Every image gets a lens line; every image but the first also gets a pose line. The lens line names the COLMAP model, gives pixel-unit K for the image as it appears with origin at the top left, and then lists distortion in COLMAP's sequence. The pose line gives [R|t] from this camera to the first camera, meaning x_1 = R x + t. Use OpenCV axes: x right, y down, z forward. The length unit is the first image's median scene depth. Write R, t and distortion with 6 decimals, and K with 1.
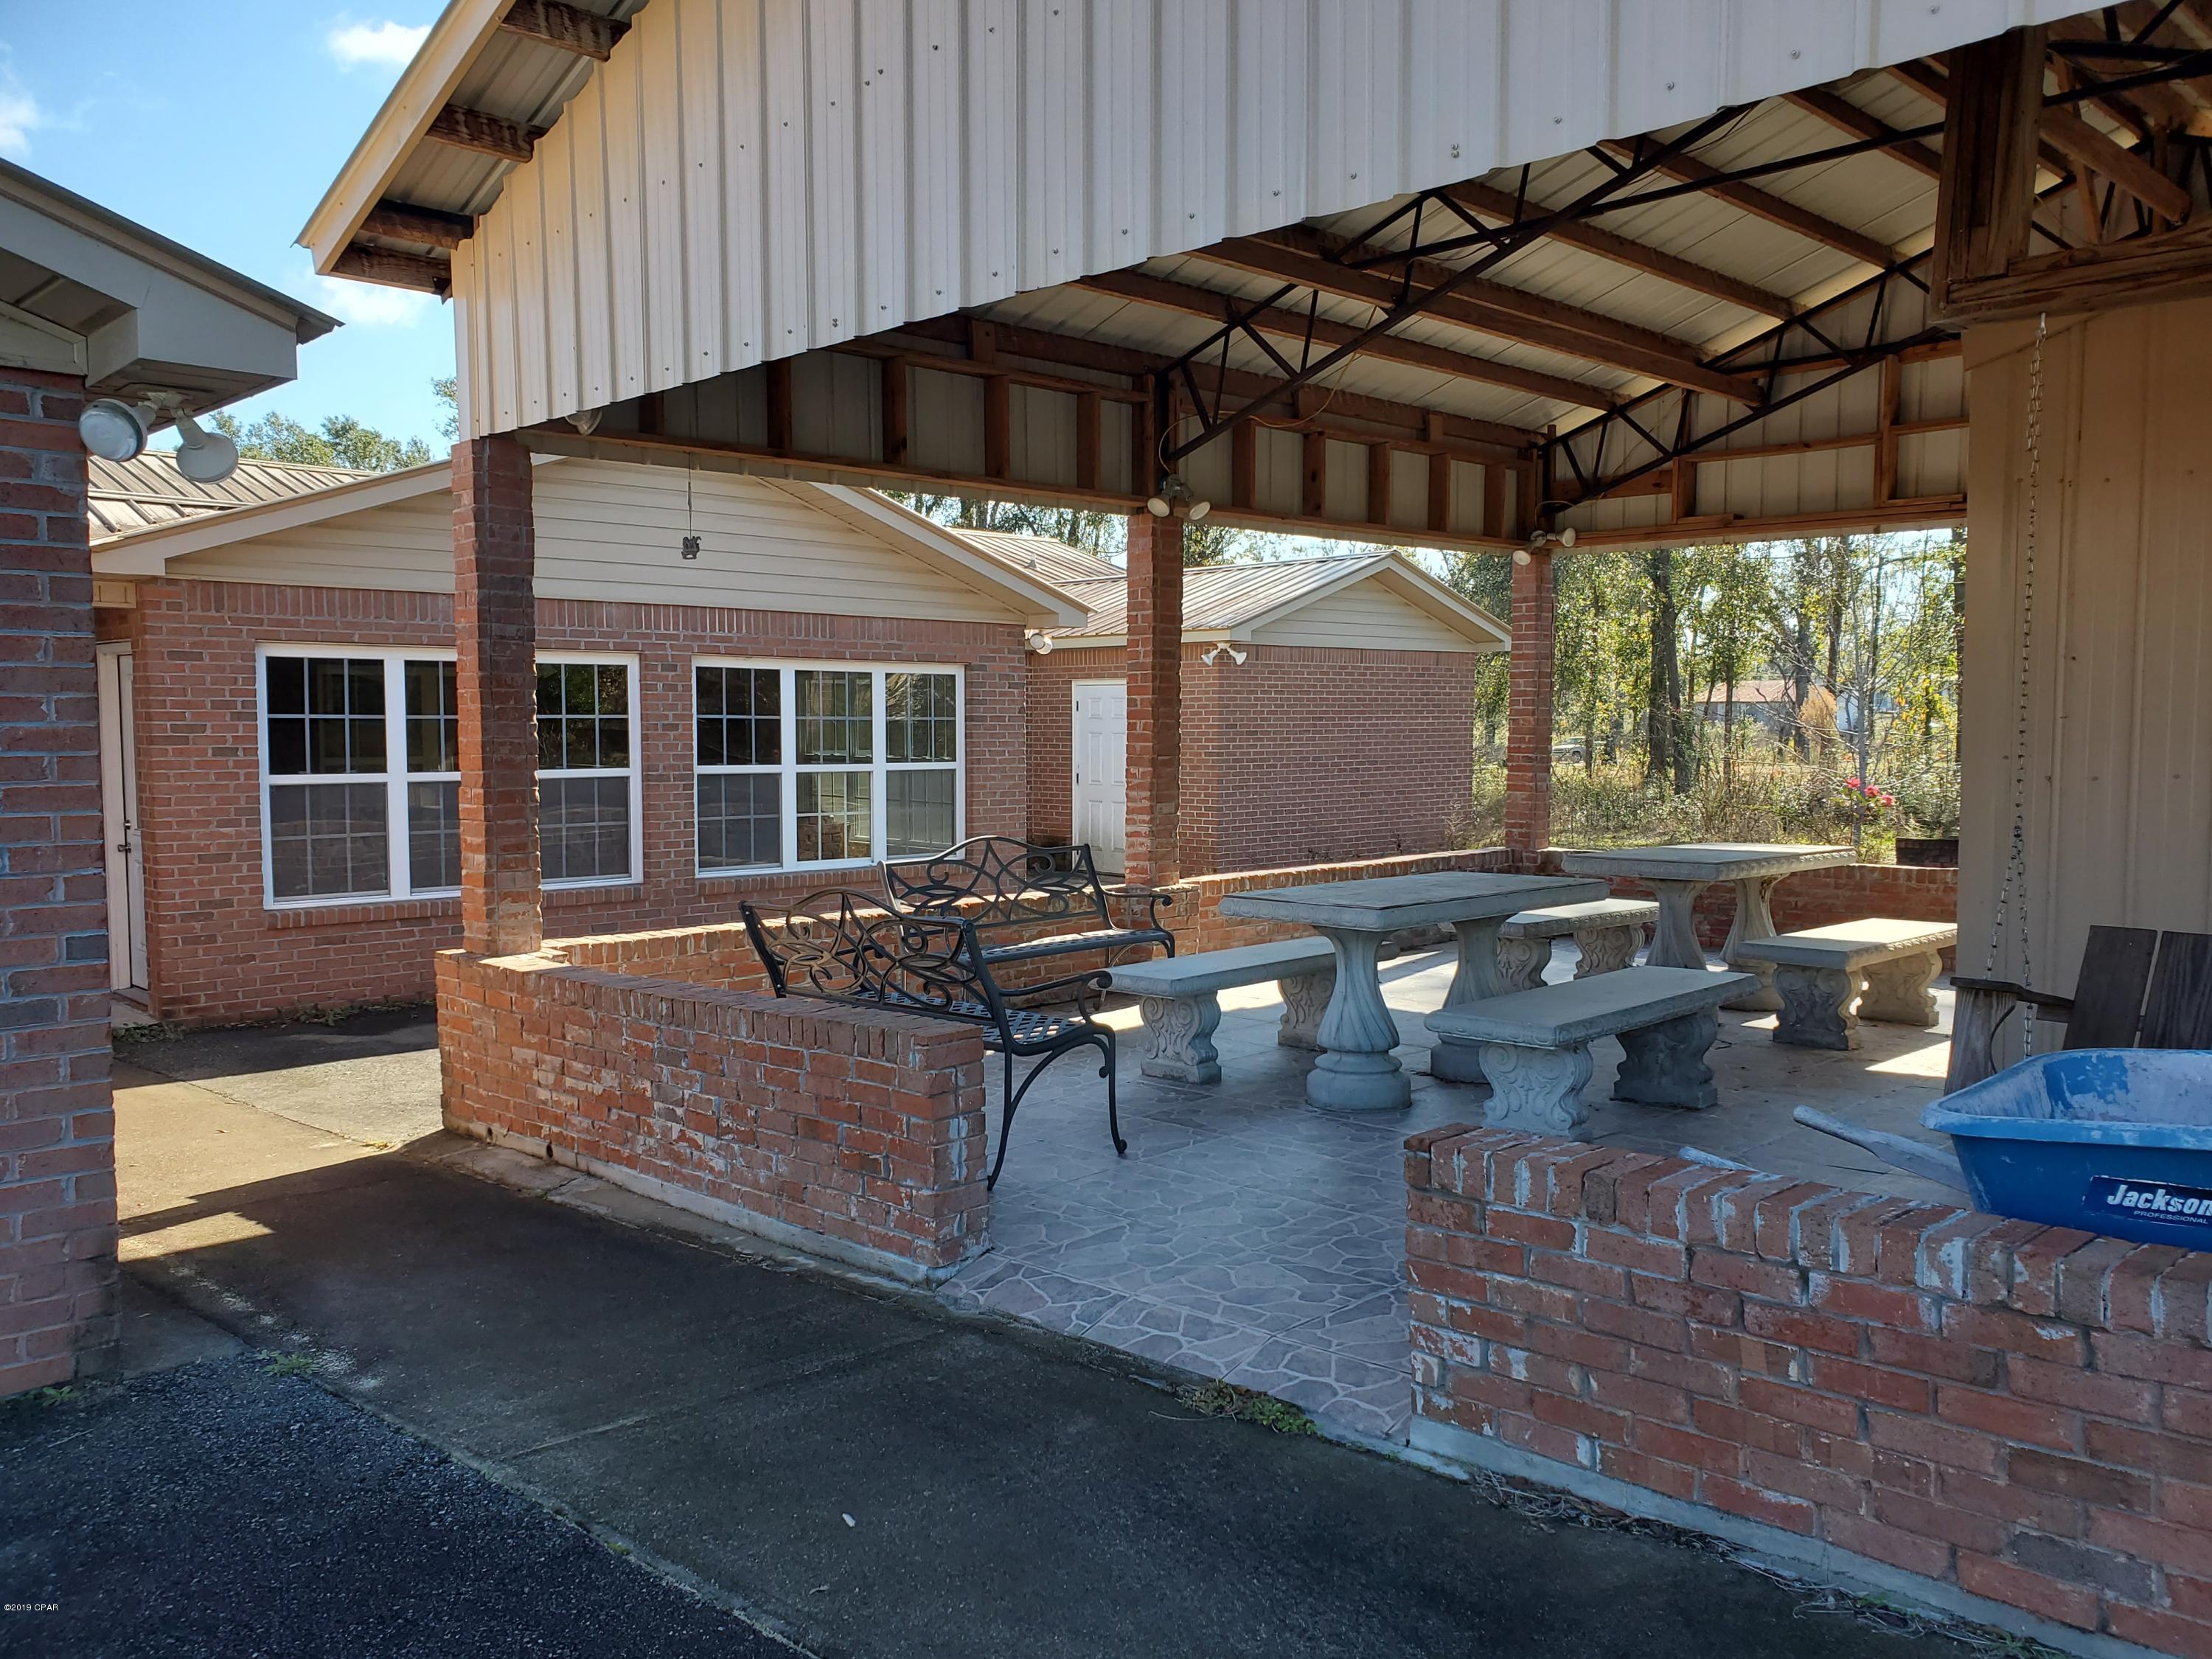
lens RADIAL K [[1806.4, 0, 1106.0], [0, 1806.4, 829.5], [0, 0, 1]] dist [0.012262, -0.008641]
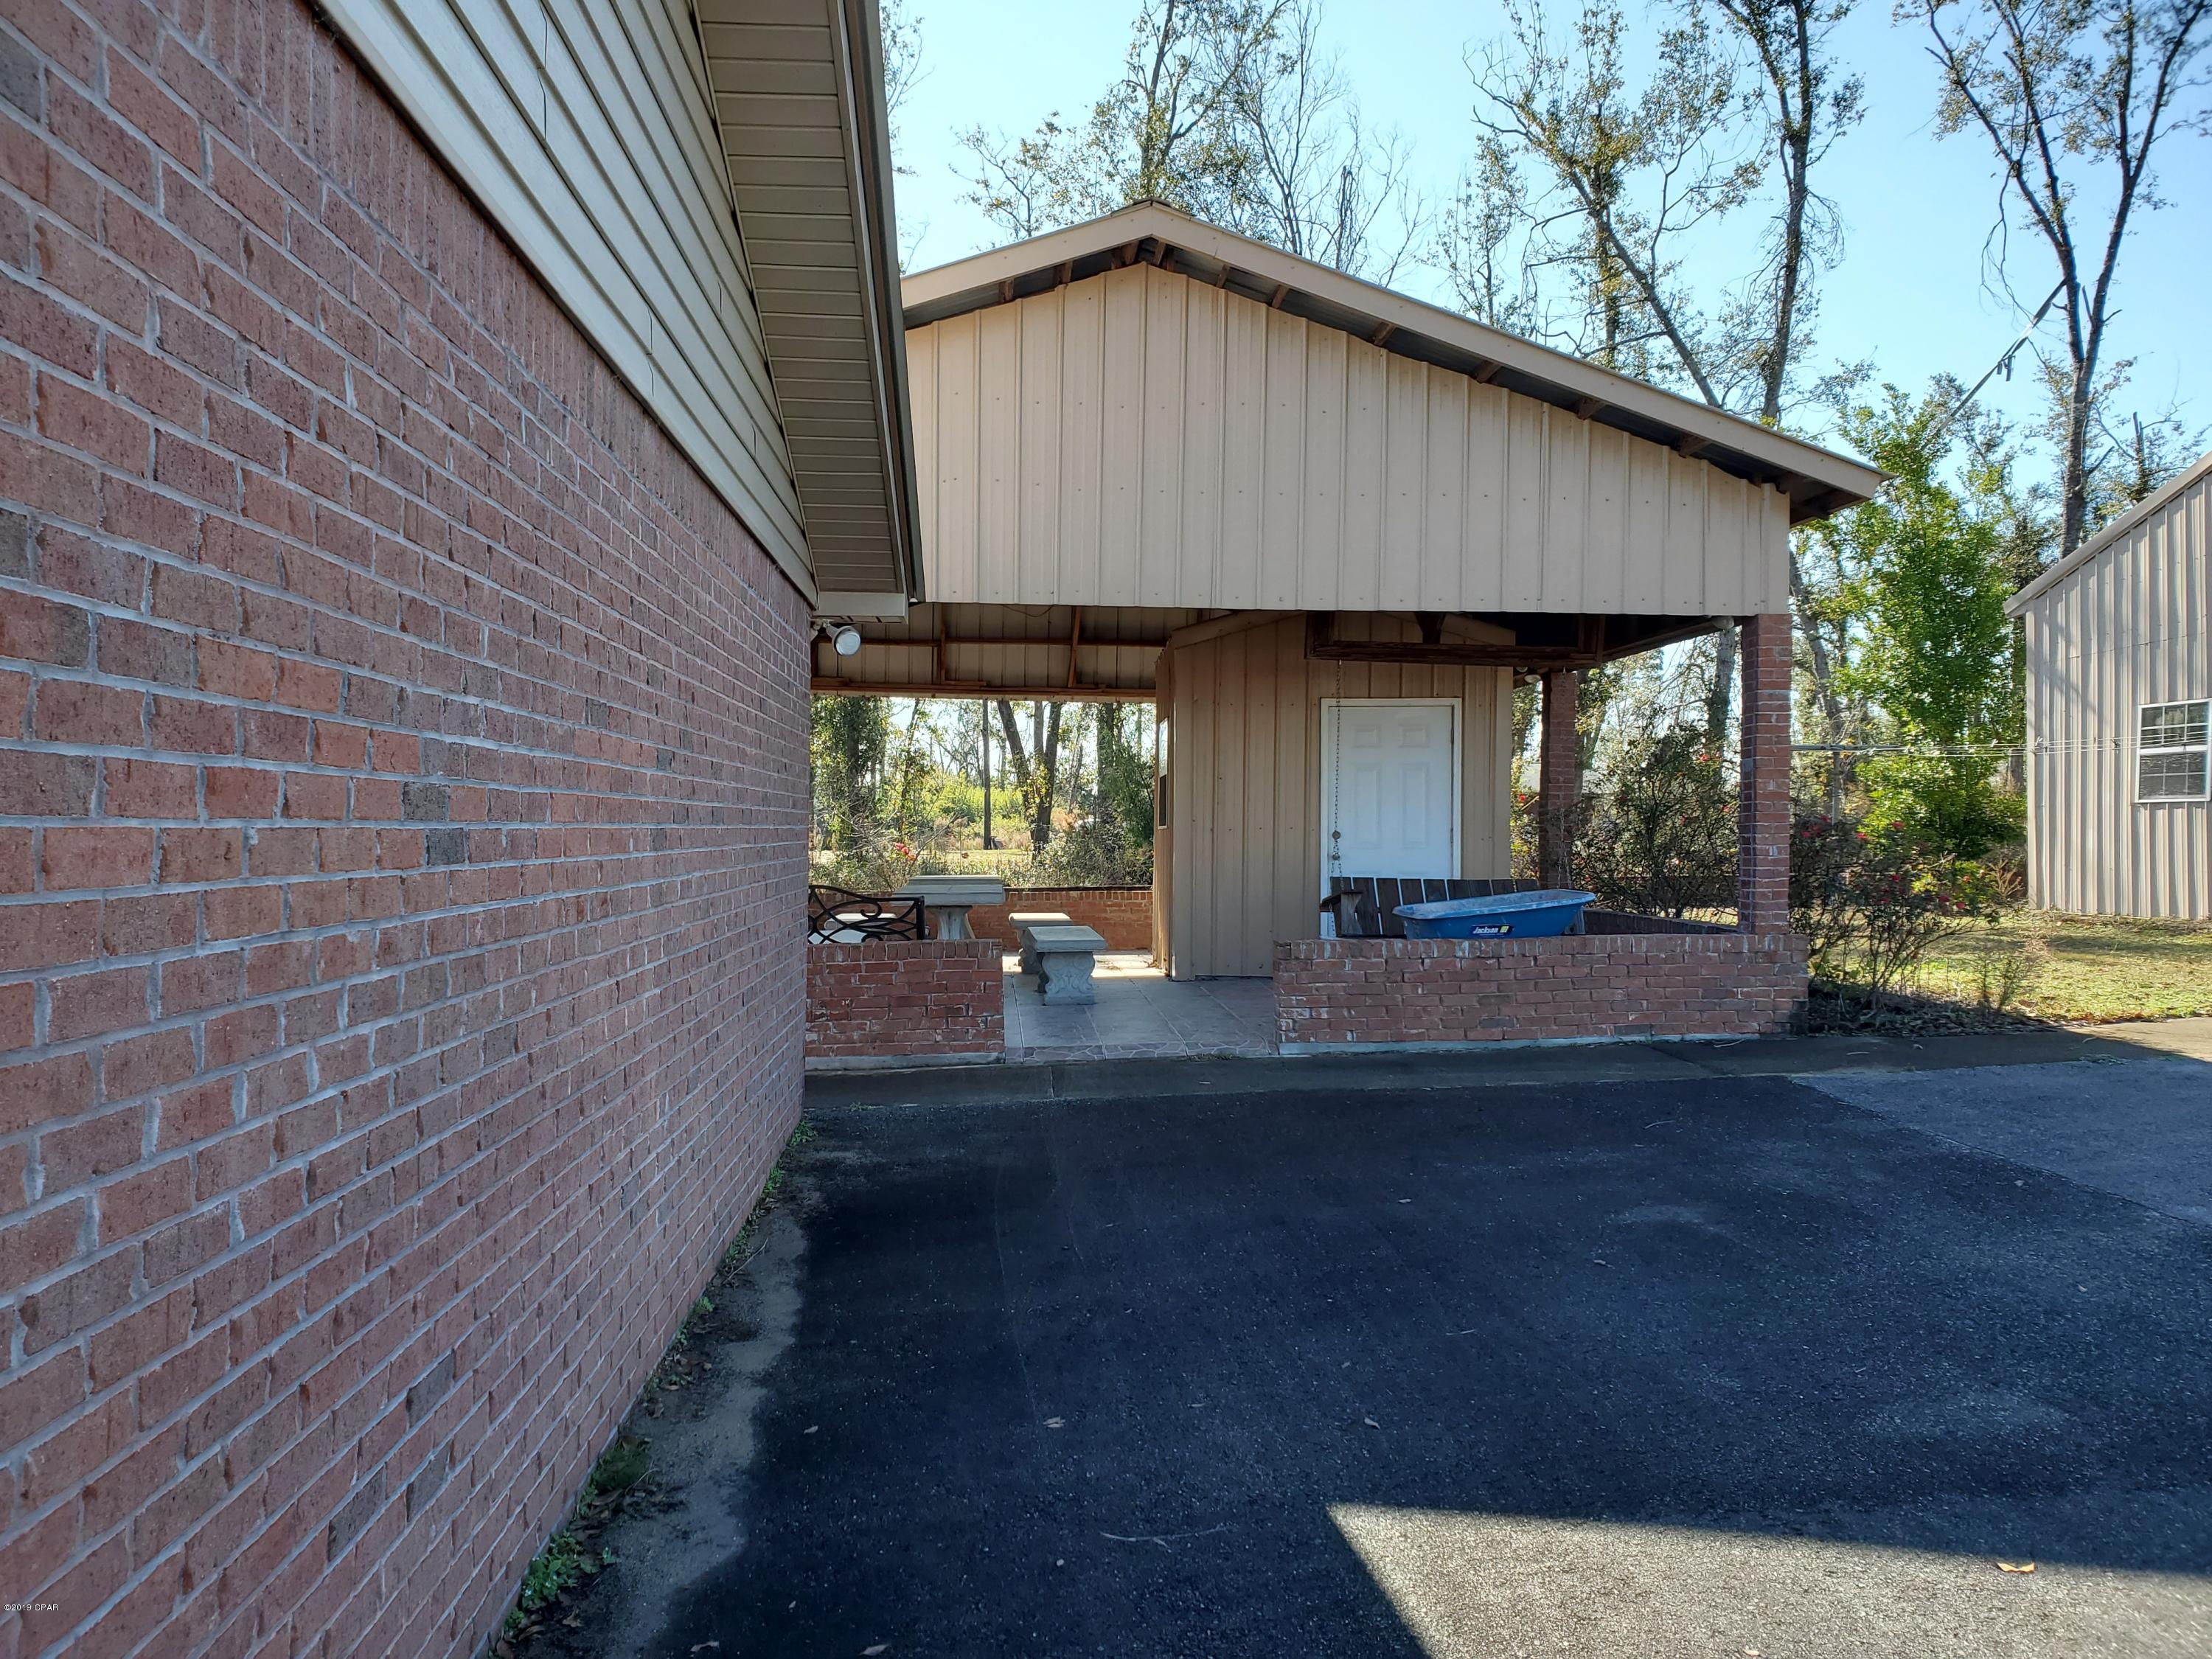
lens RADIAL K [[1806.4, 0, 1106.0], [0, 1806.4, 829.5], [0, 0, 1]] dist [0.012262, -0.008641]
pose [[0.666612, 0.001835, 0.745402, -2.189581], [0.042296, 0.998293, -0.040282, 0.100341], [-0.744204, 0.058380, 0.665397, -0.703401]]
